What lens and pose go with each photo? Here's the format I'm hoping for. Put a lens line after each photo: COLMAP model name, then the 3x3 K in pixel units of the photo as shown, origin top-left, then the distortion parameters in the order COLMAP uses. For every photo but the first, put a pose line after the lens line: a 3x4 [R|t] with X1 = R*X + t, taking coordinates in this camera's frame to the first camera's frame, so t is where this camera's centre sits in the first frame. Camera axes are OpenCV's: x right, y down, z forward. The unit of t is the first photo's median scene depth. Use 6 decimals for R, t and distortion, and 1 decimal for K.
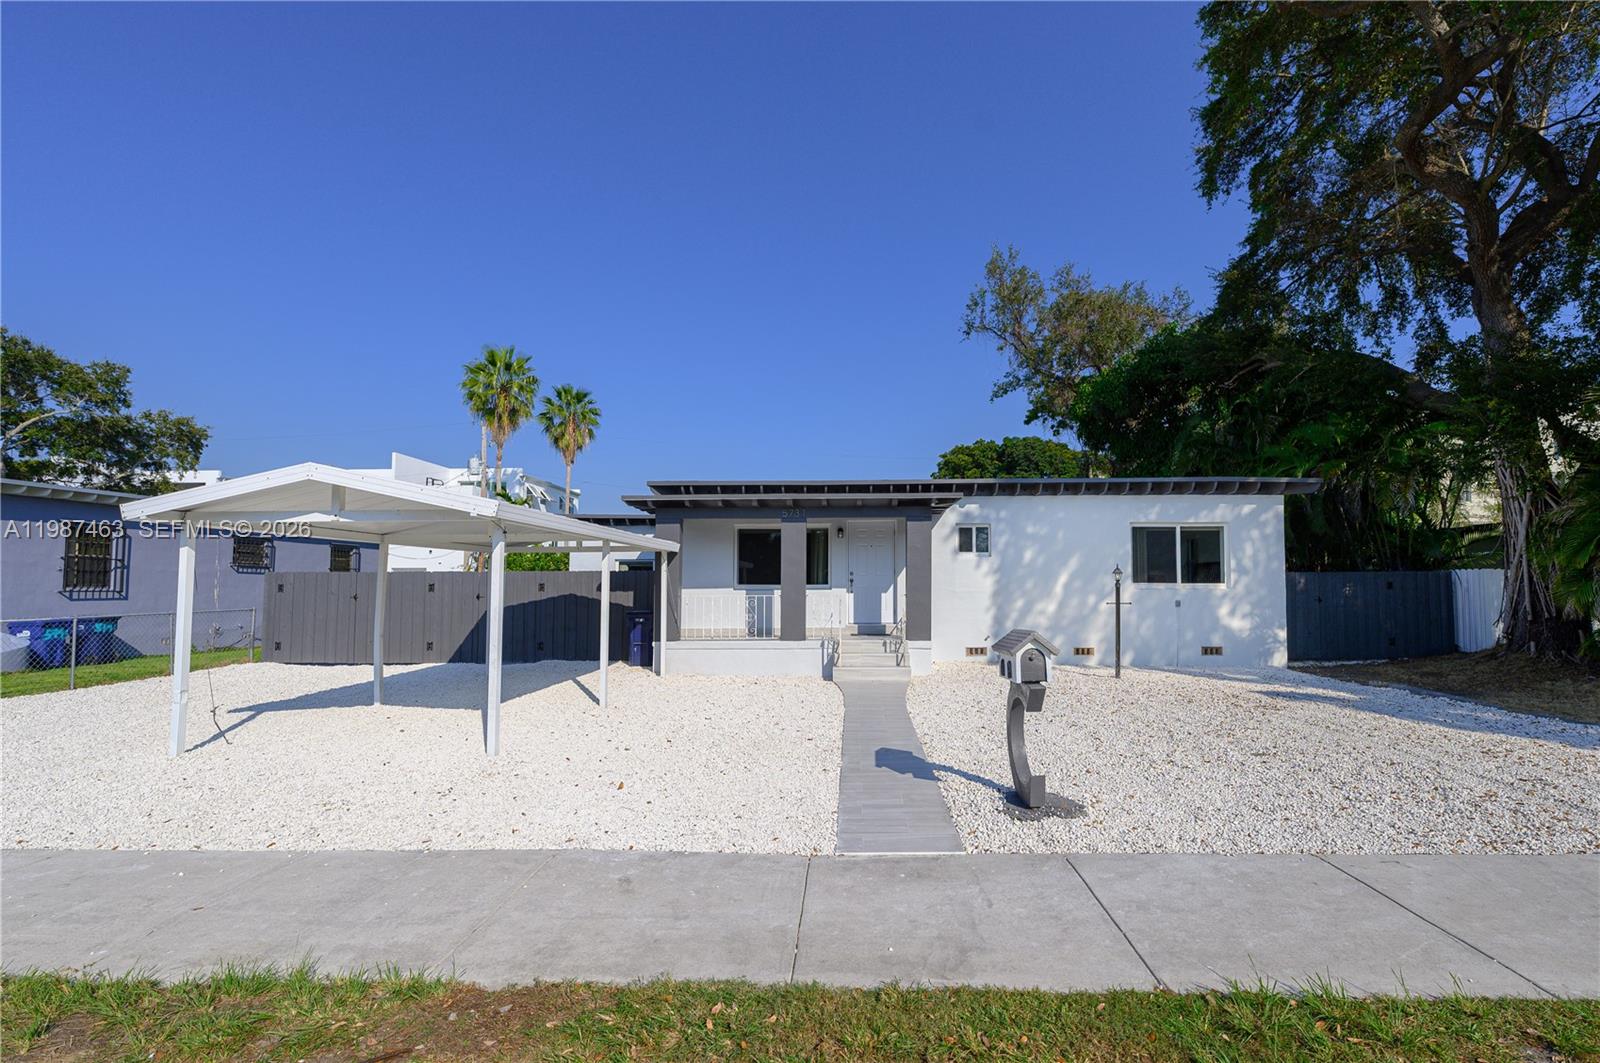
lens RADIAL K [[638.2, 0, 792.9], [0, 638.2, 533.1], [0, 0, 1]] dist [0.008701, 0.000251]
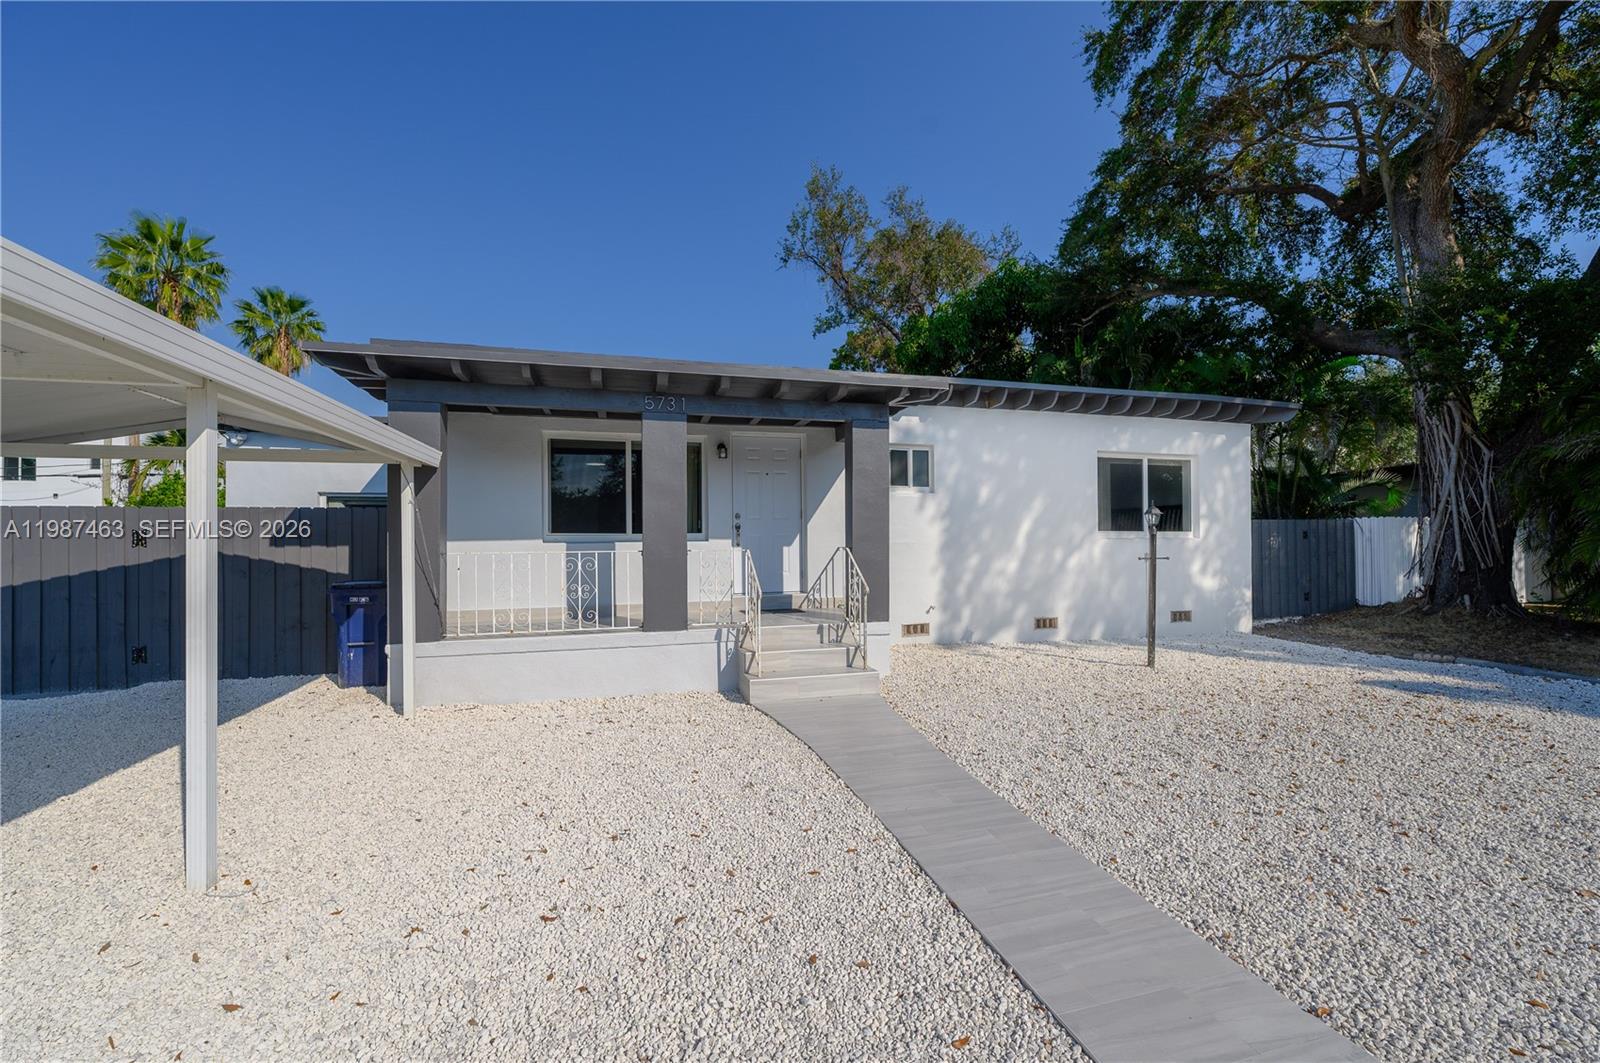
lens RADIAL K [[644.7, 0, 761.3], [0, 644.7, 543.7], [0, 0, 1]] dist [0.015894, -0.007698]
pose [[0.958632, -0.003243, 0.284630, -0.071263], [-0.021271, 0.996323, 0.082993, 0.037110], [-0.283853, -0.085614, 0.955038, 0.382422]]
